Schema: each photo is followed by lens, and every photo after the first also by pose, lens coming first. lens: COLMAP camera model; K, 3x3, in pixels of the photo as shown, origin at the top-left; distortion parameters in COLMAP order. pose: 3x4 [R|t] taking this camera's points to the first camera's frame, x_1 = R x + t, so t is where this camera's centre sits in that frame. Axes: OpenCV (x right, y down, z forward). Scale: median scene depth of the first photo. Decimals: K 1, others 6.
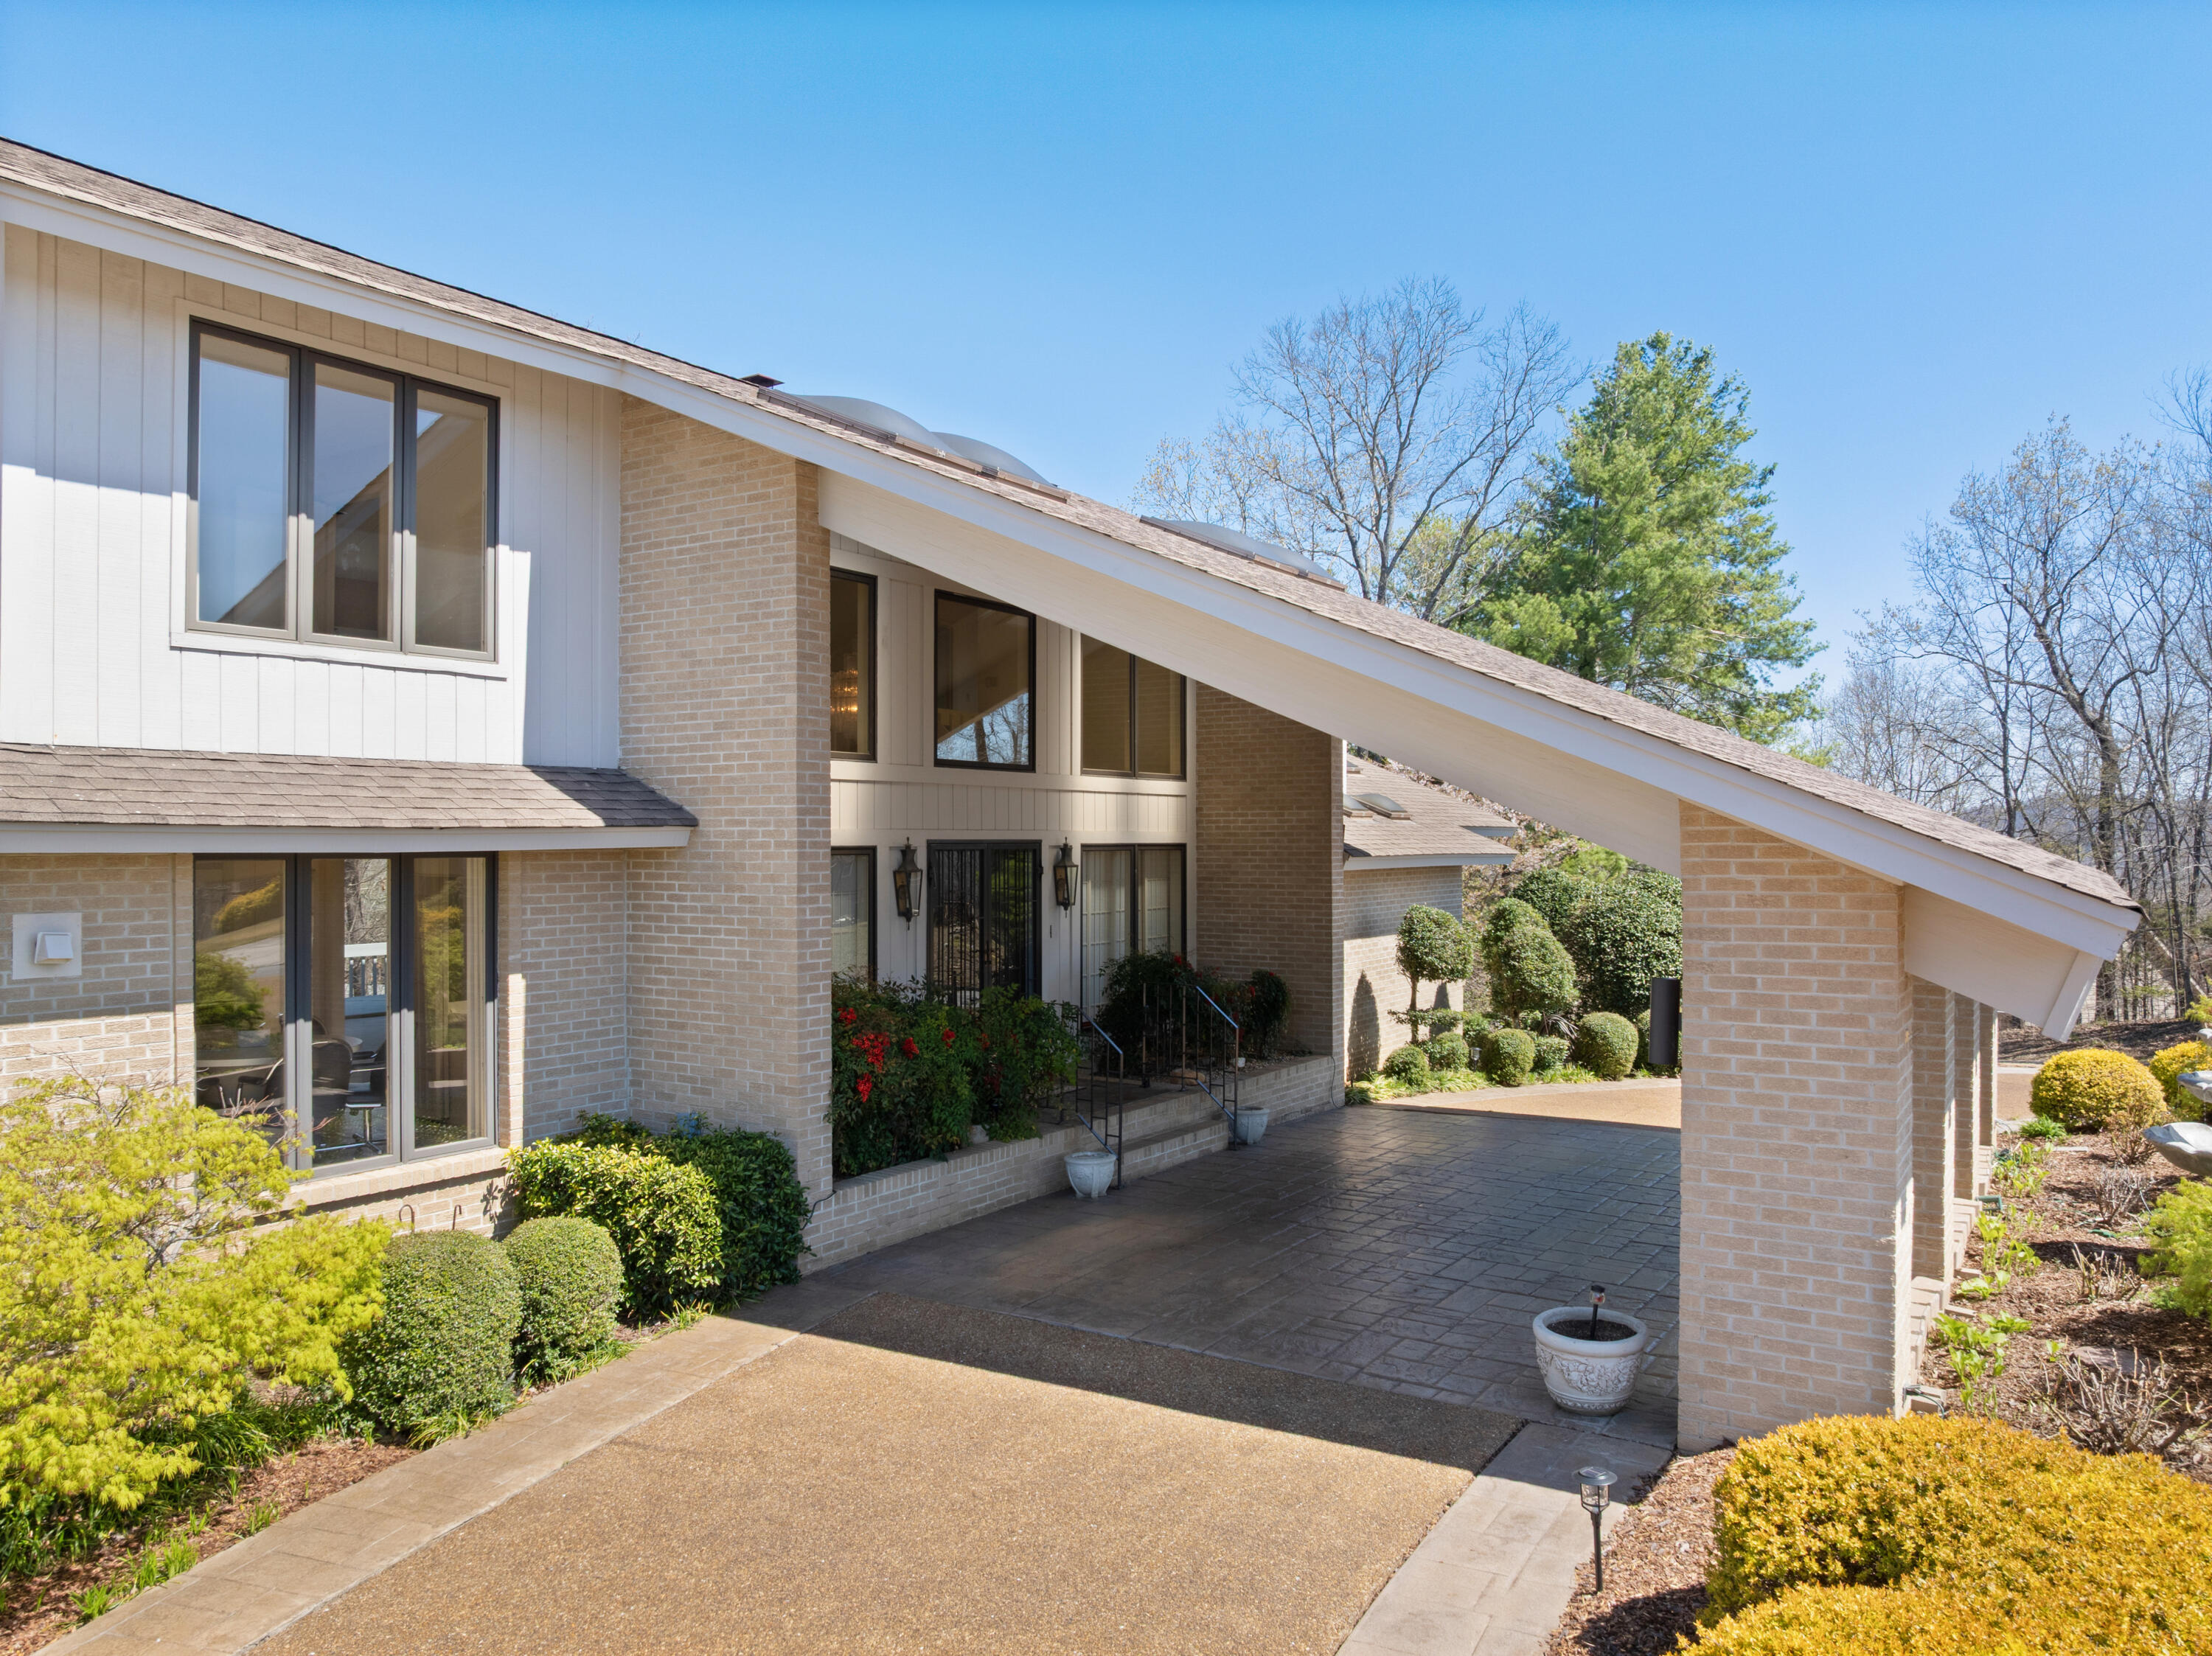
lens RADIAL K [[1583.4, 0, 1115.4], [0, 1583.4, 823.8], [0, 0, 1]] dist [-0.048660, 0.018889]
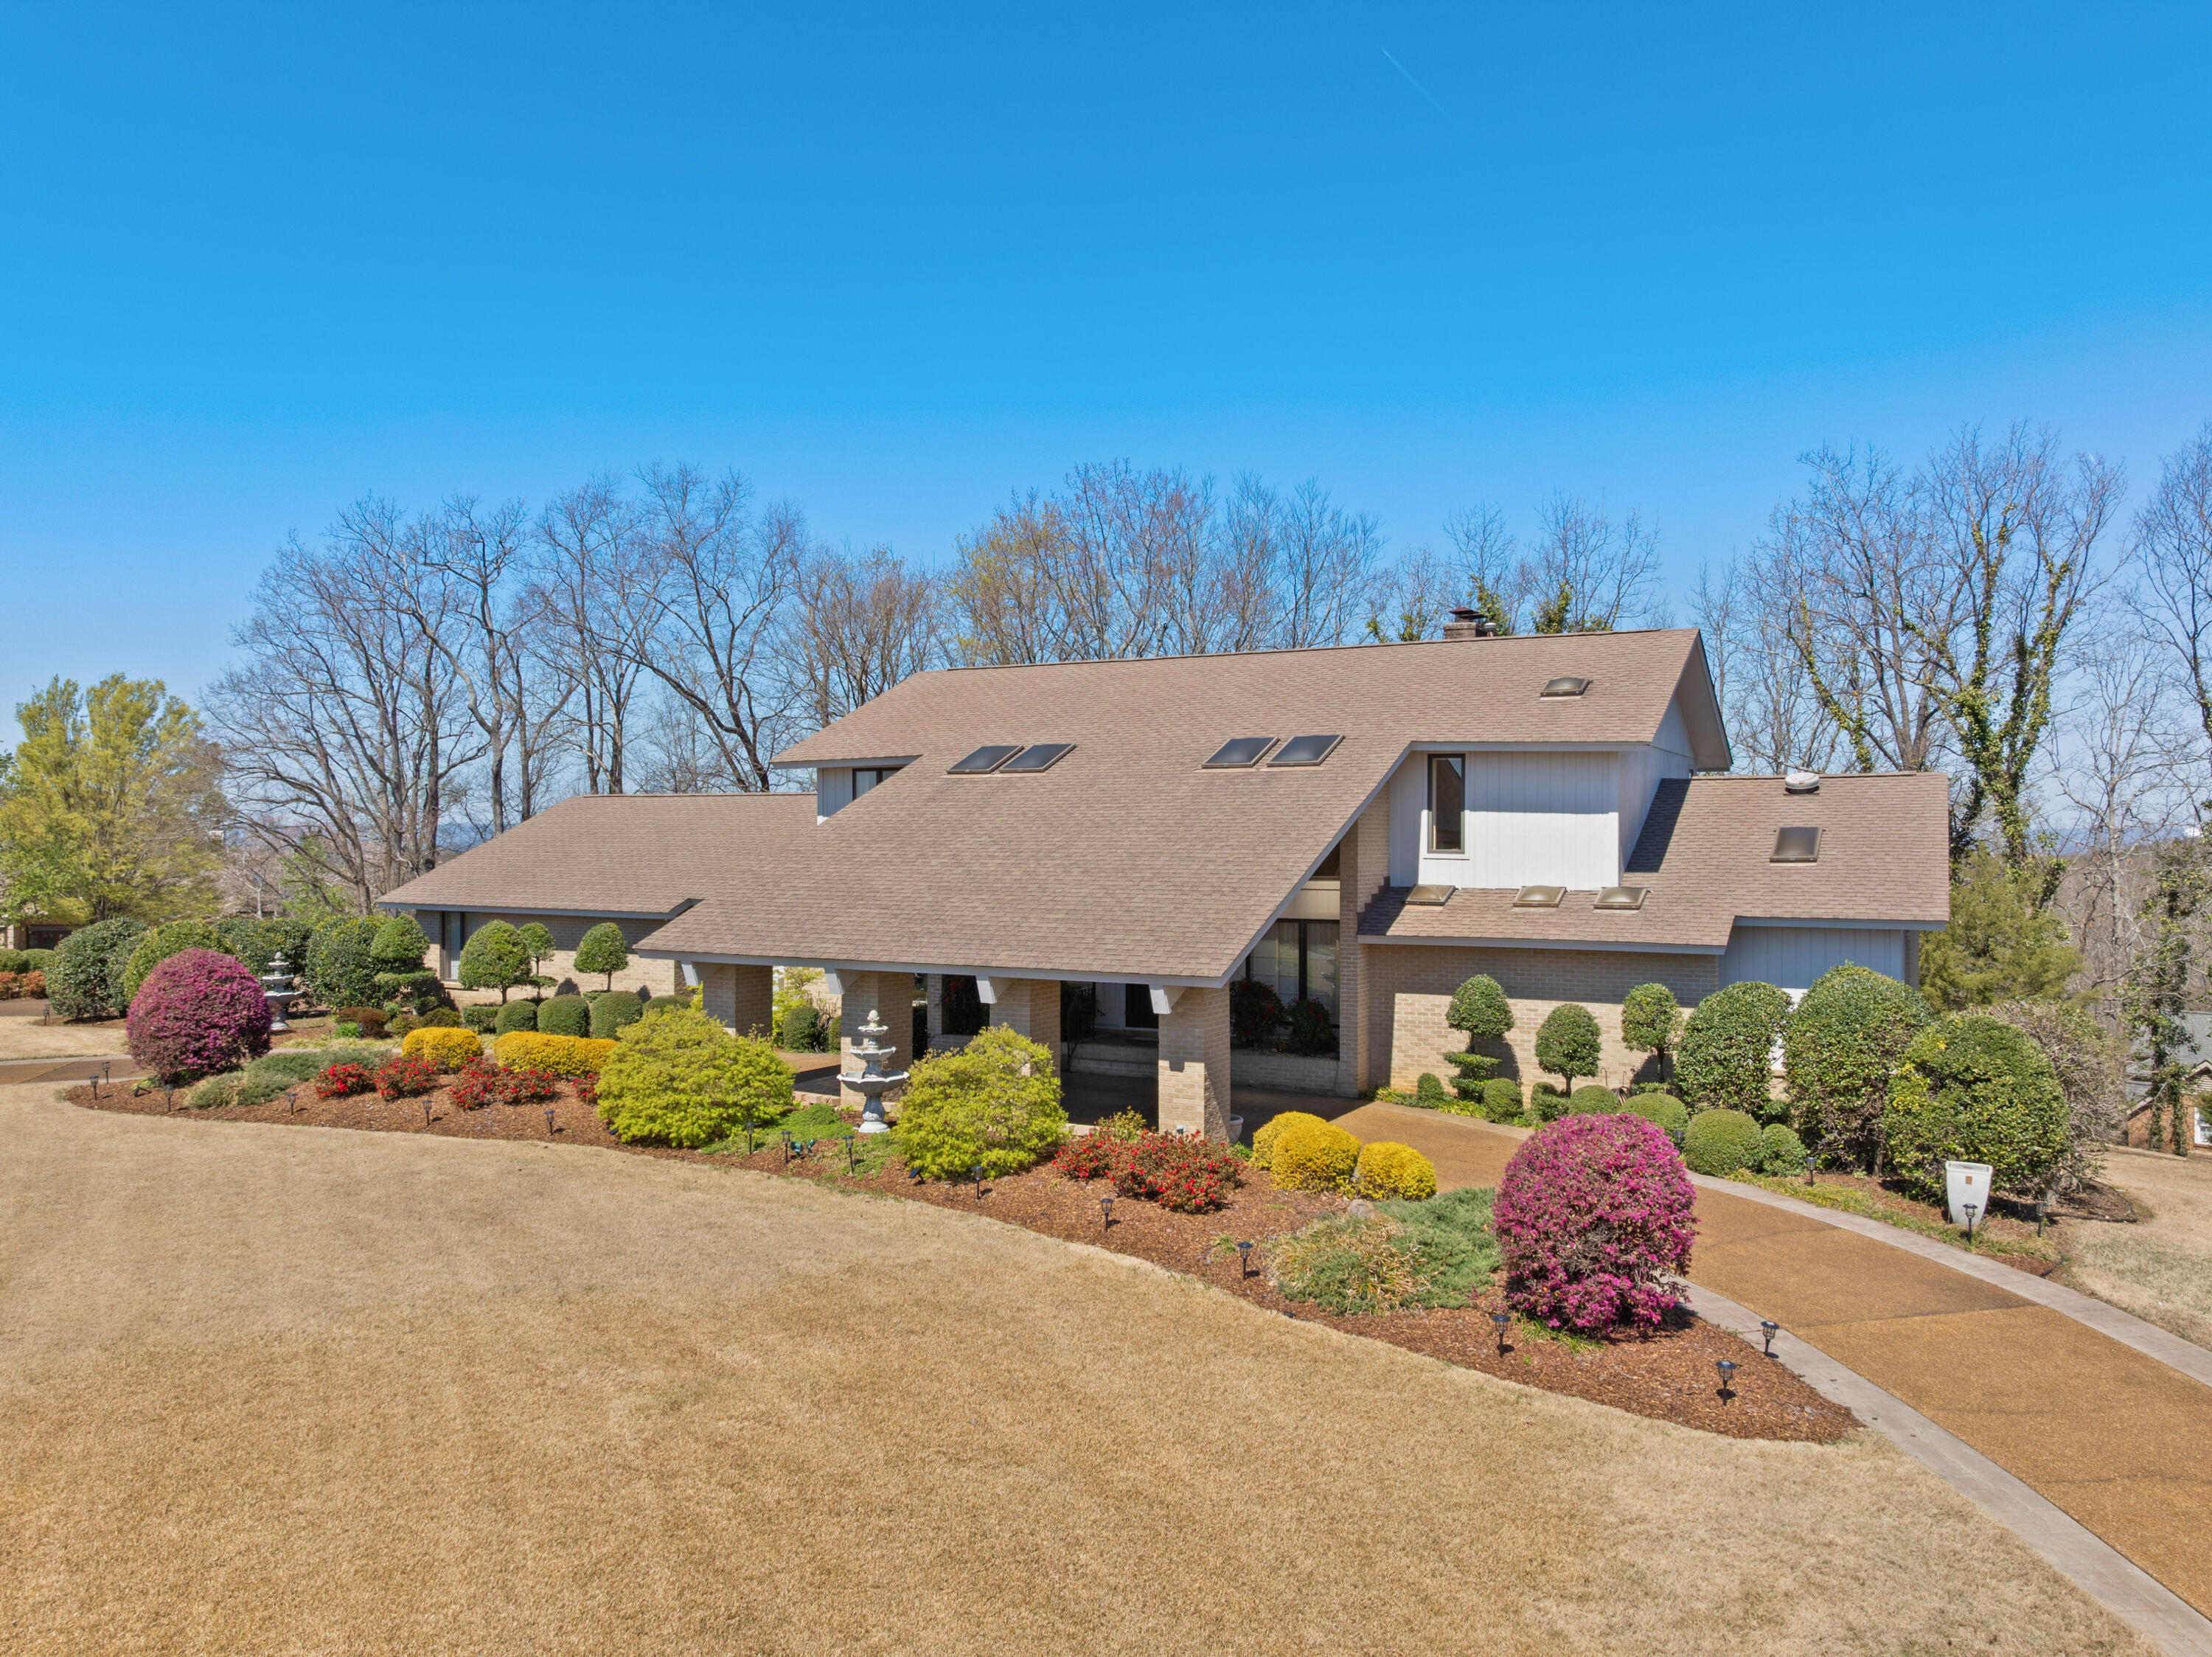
lens RADIAL K [[1665.5, 0, 1114.2], [0, 1665.5, 825.0], [0, 0, 1]] dist [-0.031327, -0.003399]
pose [[0.088167, -0.005445, -0.996091, 2.992391], [0.009262, 0.999946, -0.004646, -0.137379], [0.996063, -0.008816, 0.088213, 1.085391]]
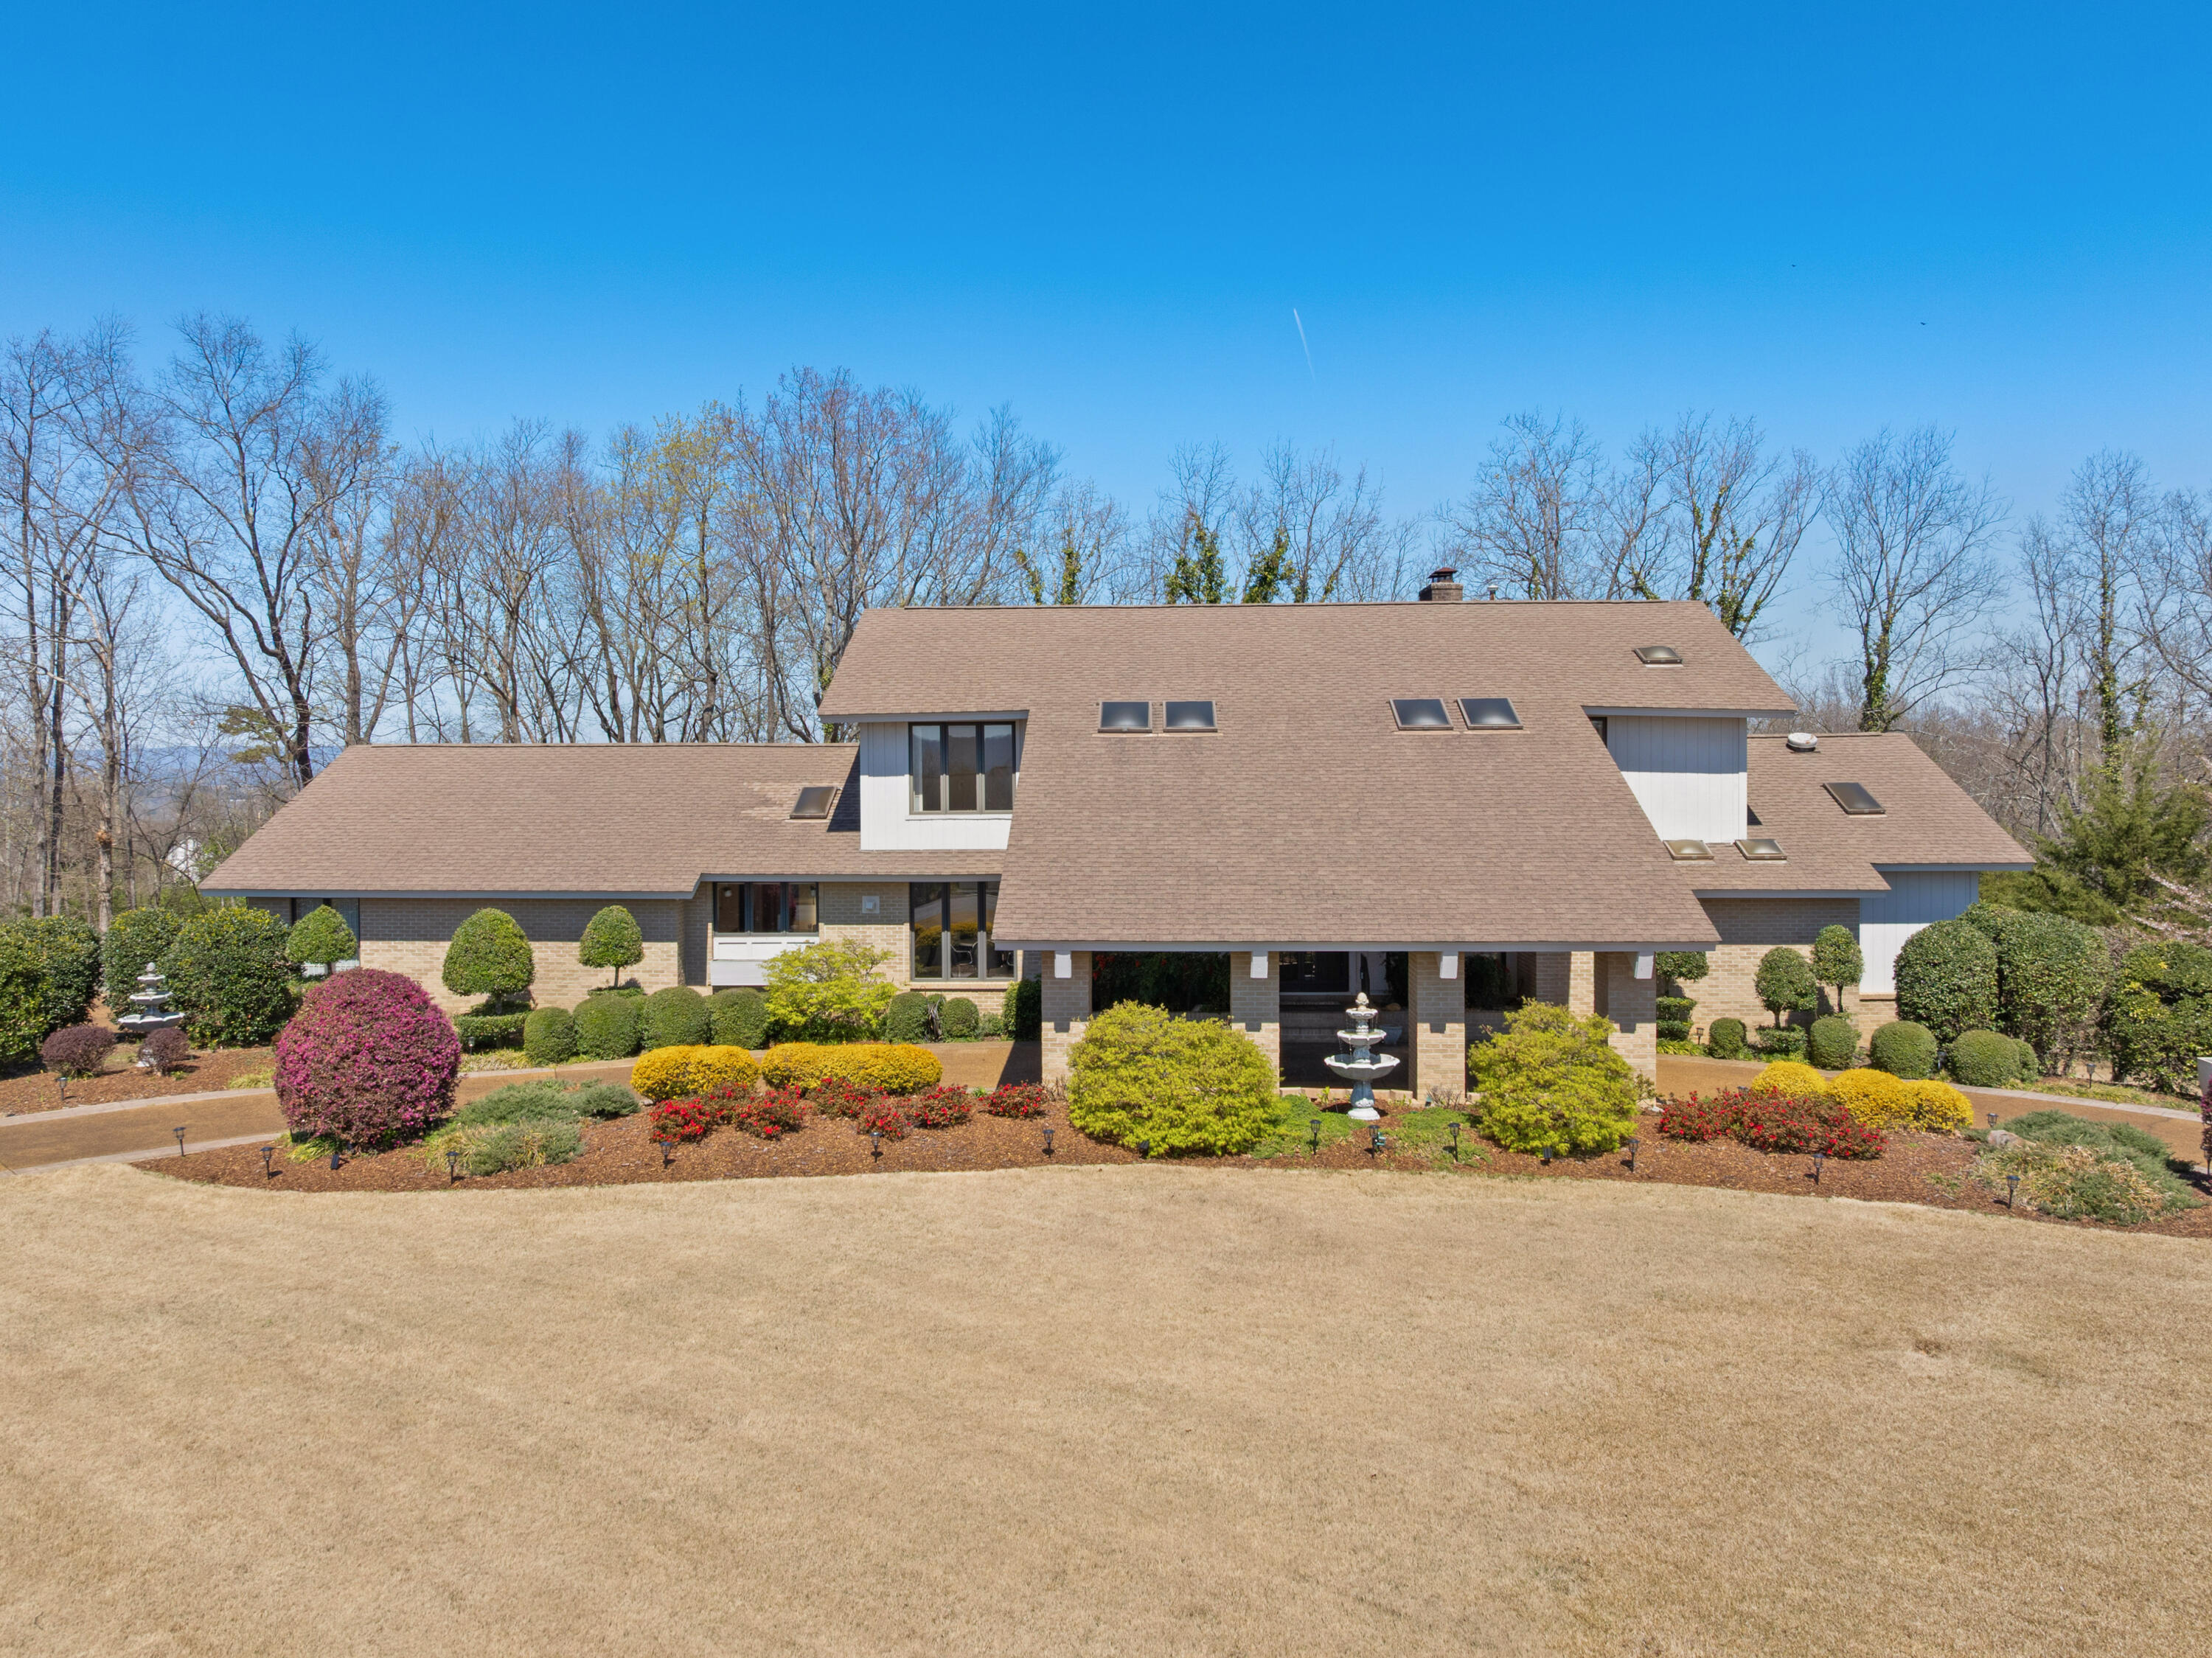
lens RADIAL K [[1790.7, 0, 1097.3], [0, 1790.7, 807.6], [0, 0, 1]] dist [-0.043958, 0.000563]
pose [[0.505325, 0.022924, -0.862625, 2.547806], [0.013767, 0.999306, 0.034621, -0.228904], [0.862819, -0.029371, 0.504658, -0.532260]]
